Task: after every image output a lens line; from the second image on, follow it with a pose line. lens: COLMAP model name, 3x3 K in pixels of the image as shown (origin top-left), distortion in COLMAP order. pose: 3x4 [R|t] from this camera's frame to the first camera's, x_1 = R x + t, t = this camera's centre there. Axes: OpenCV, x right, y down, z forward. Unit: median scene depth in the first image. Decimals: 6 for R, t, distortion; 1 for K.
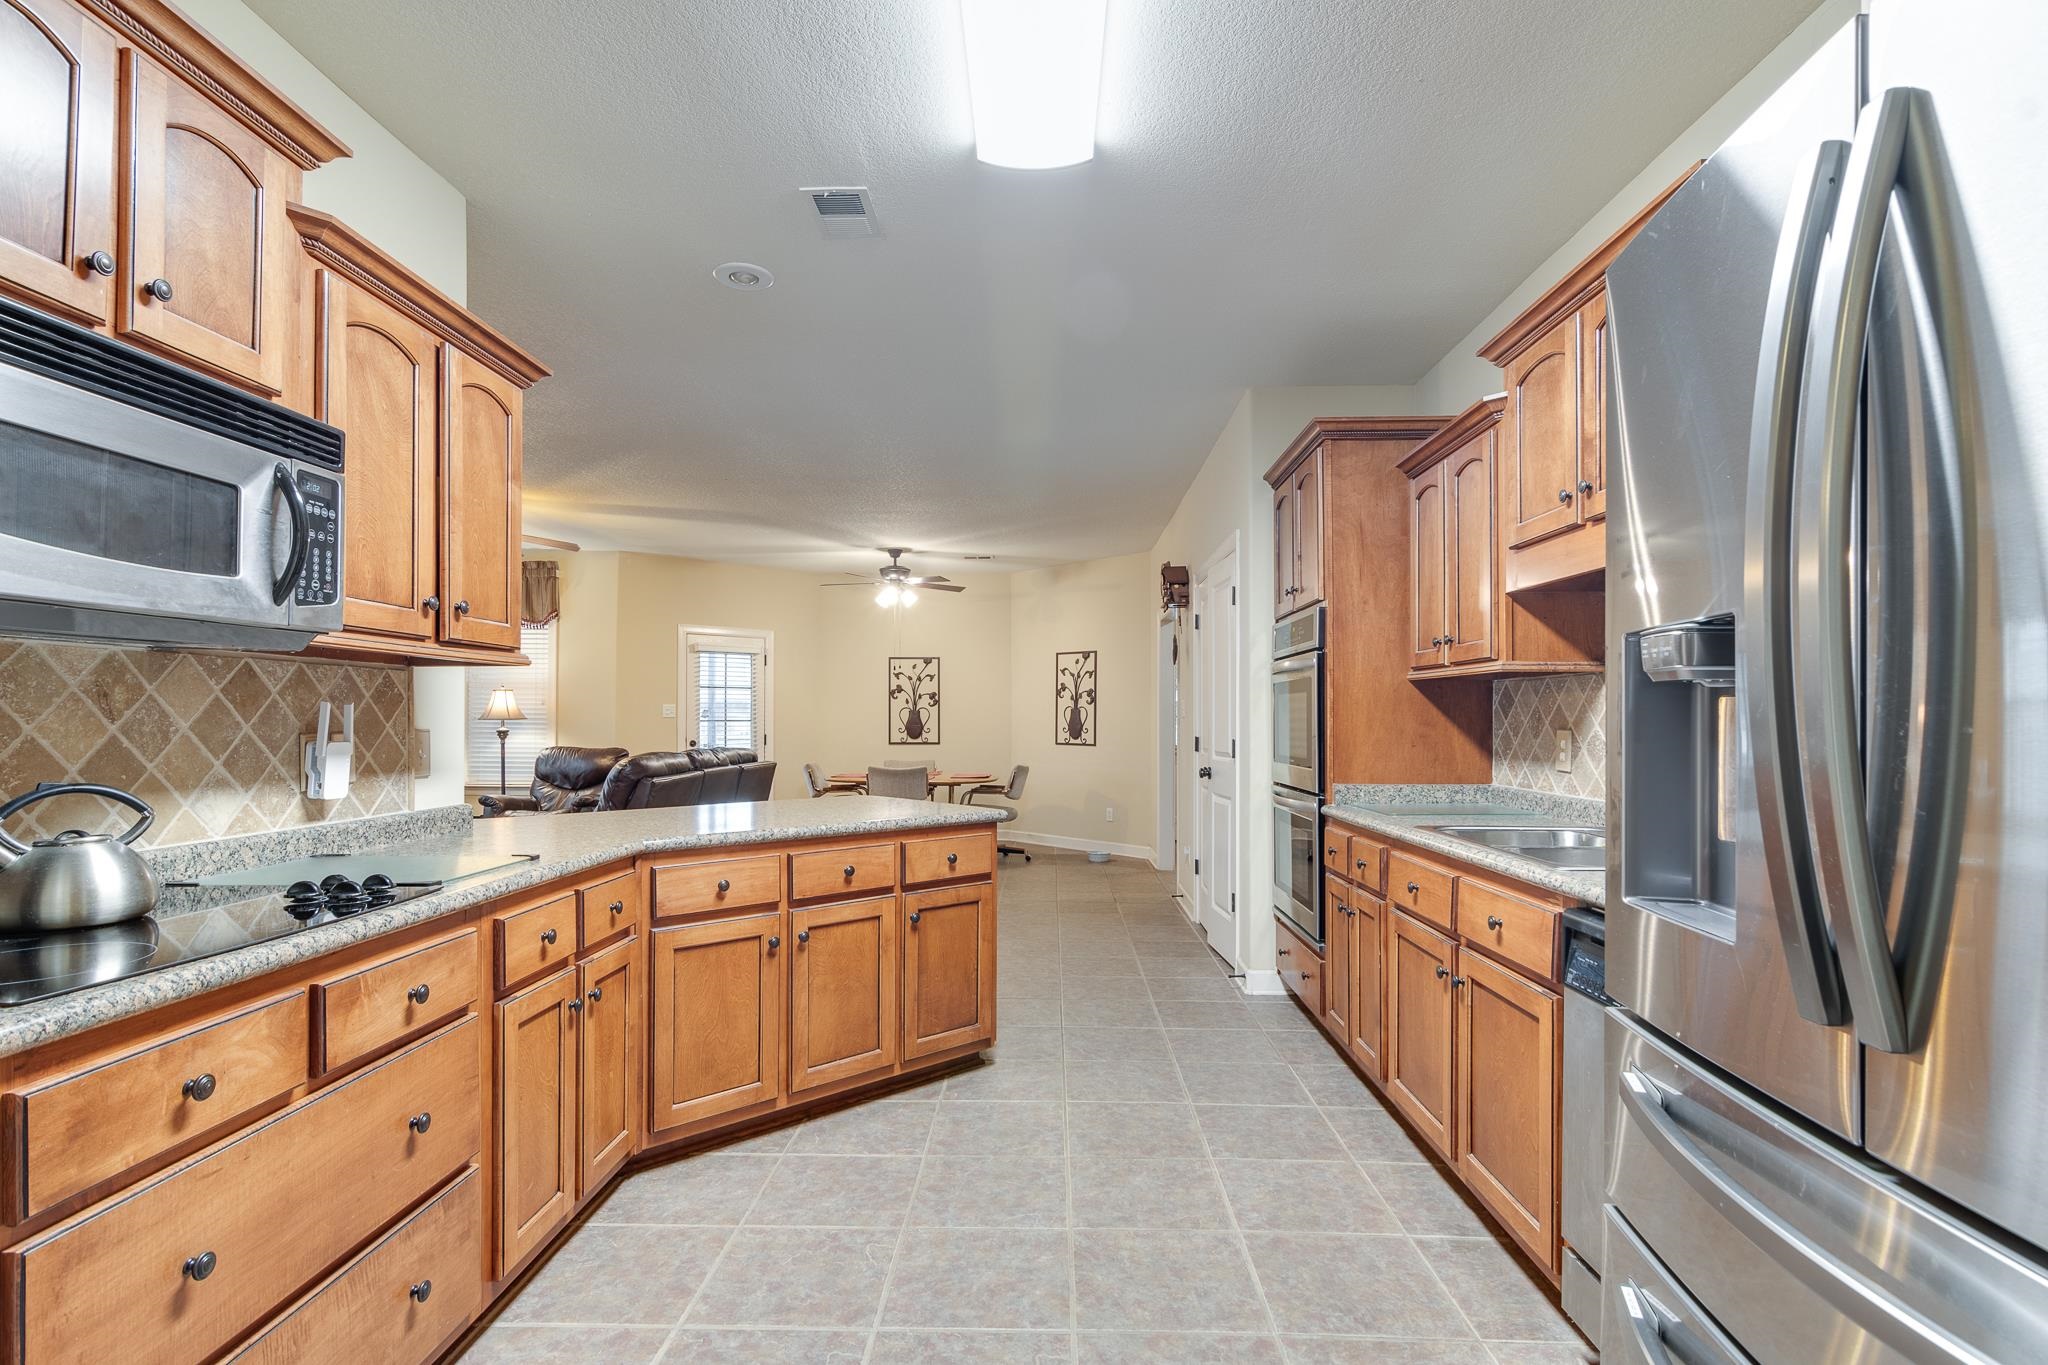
lens RADIAL K [[995.0, 0, 1021.1], [0, 995.0, 710.8], [0, 0, 1]] dist [0.000635, 0.001780]
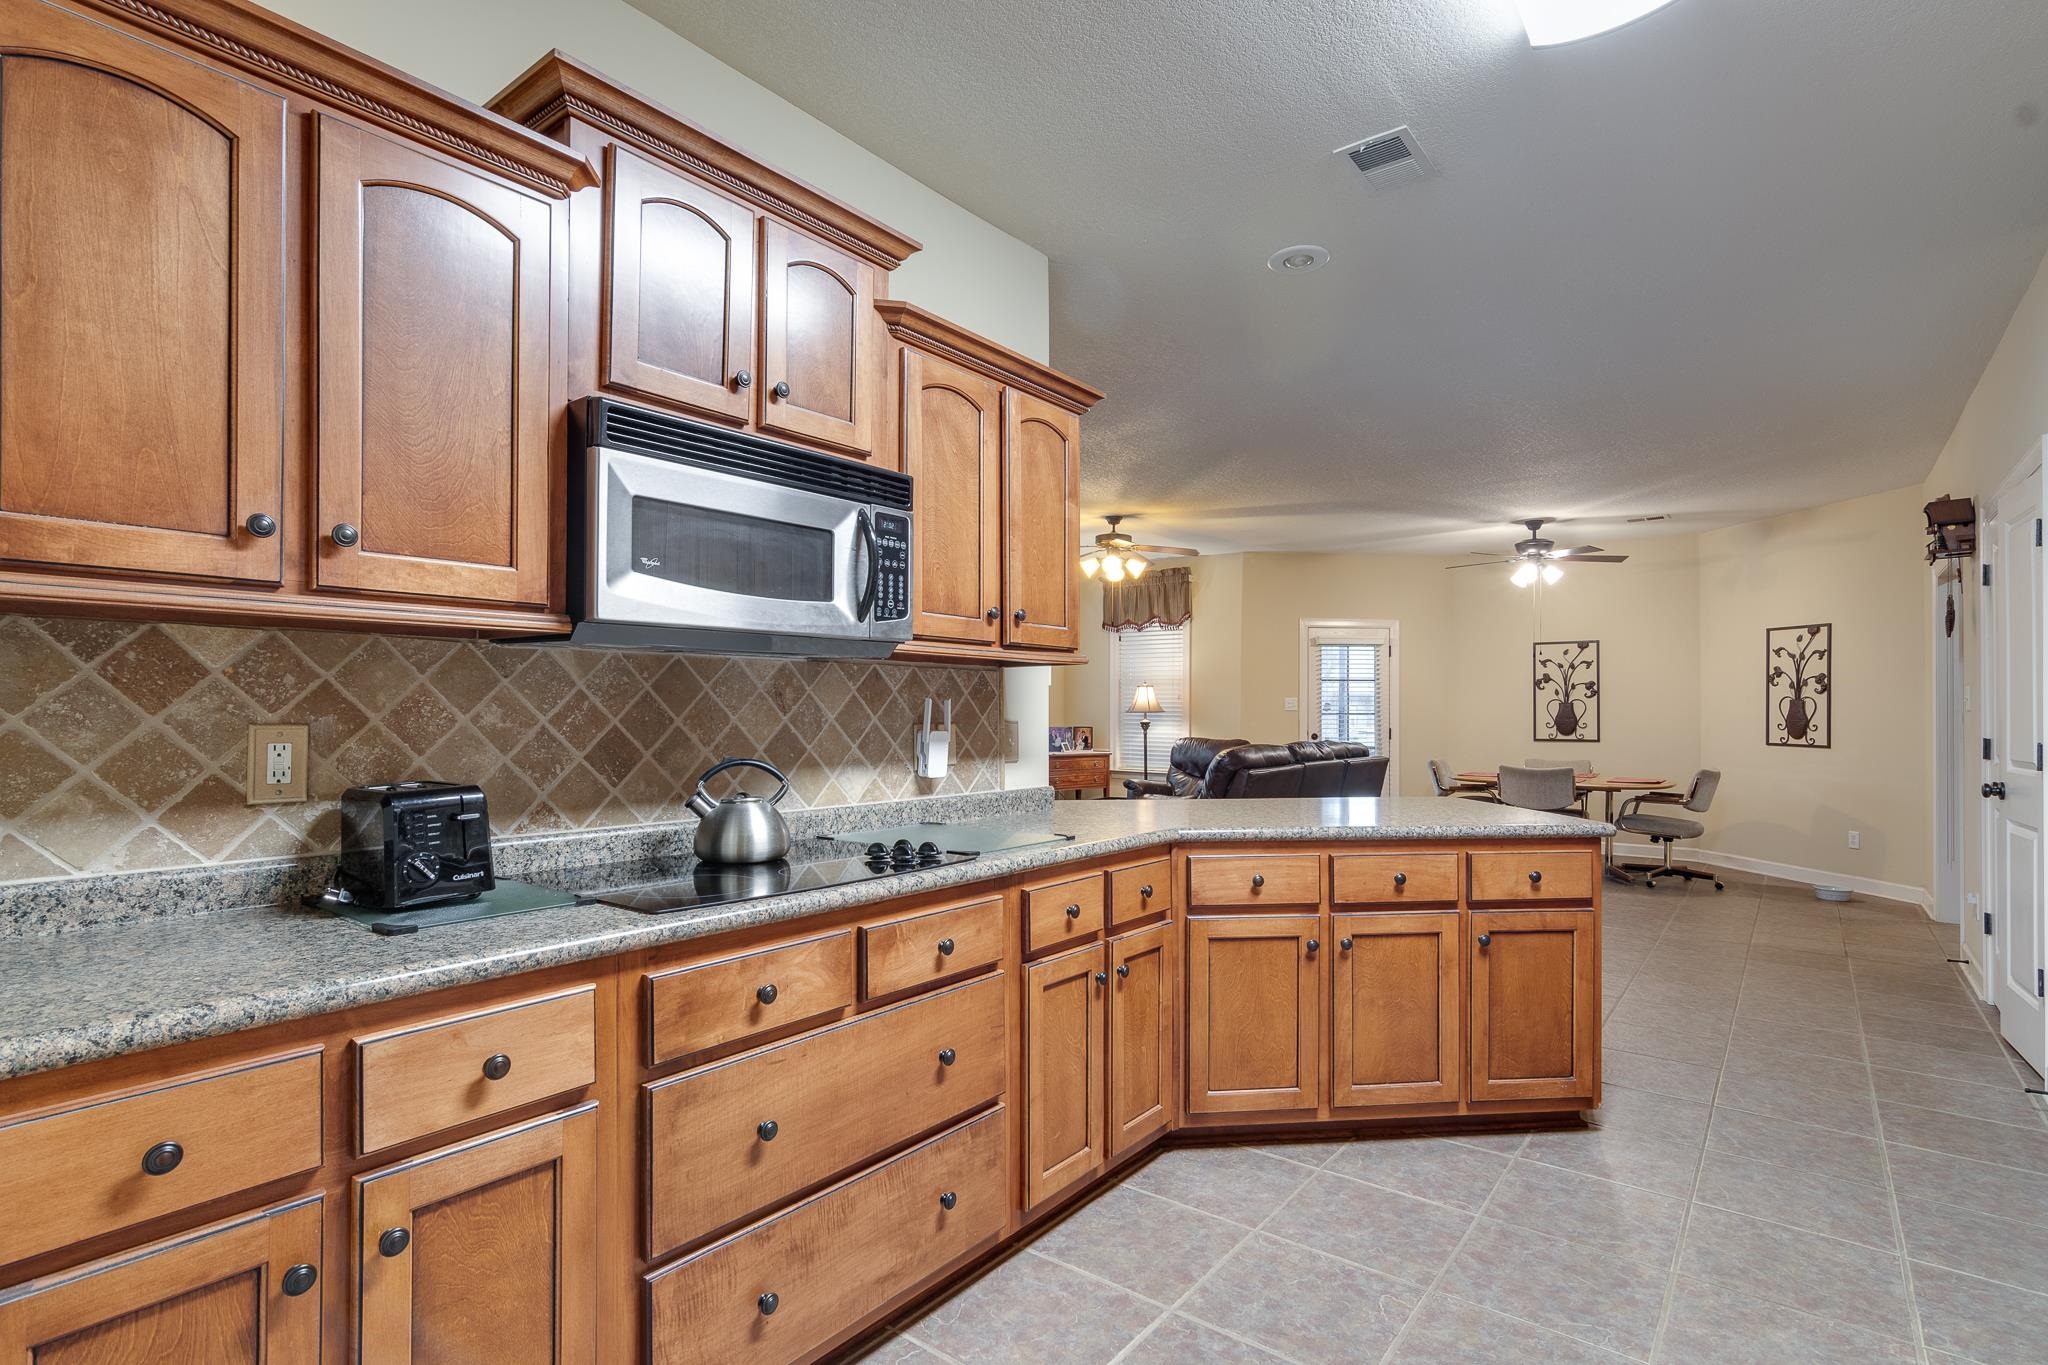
lens RADIAL K [[993.6, 0, 1027.5], [0, 993.6, 703.5], [0, 0, 1]] dist [-0.000773, 0.003234]
pose [[0.805834, -0.003818, -0.592129, 0.089181], [0.003645, 0.999992, -0.001488, -0.000111], [0.592130, -0.000959, 0.805842, 0.059929]]
